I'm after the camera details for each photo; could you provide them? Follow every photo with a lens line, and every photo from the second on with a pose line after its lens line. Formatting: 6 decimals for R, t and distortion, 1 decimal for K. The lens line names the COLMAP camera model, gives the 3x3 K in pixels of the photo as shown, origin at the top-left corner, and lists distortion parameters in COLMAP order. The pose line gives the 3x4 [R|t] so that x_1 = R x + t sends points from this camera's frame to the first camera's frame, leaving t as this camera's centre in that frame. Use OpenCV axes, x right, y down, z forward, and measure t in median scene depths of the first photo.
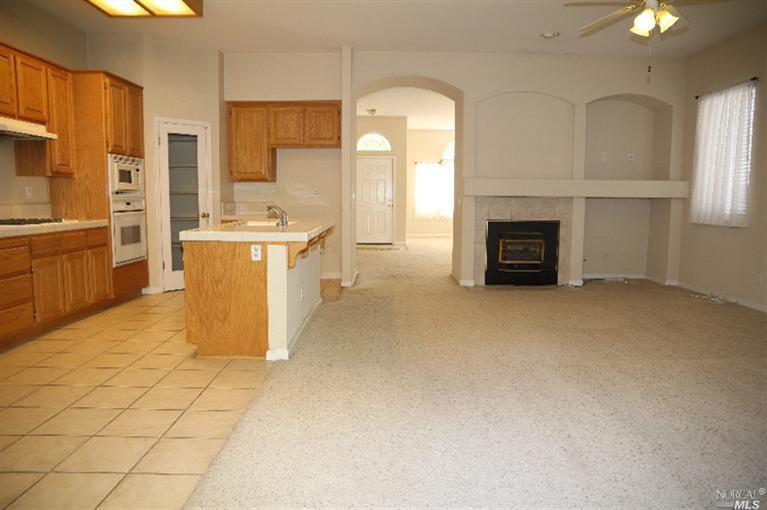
lens RADIAL K [[542.1, 0, 383.5], [0, 542.1, 255.0], [0, 0, 1]] dist [0.000420, 0.001834]
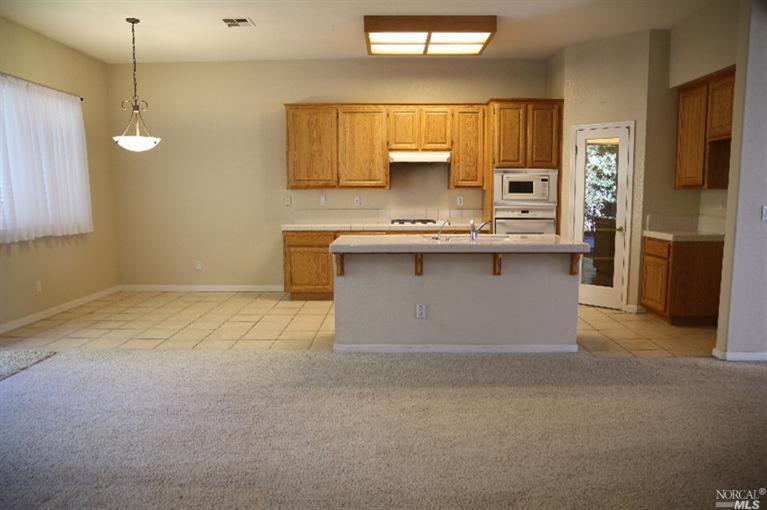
lens RADIAL K [[542.1, 0, 383.5], [0, 542.1, 255.0], [0, 0, 1]] dist [0.000420, 0.001834]
pose [[-0.008165, 0.118422, -0.992930, 0.552328], [-0.113720, 0.986411, 0.118580, -0.093740], [0.993479, 0.113884, 0.005413, 0.633739]]
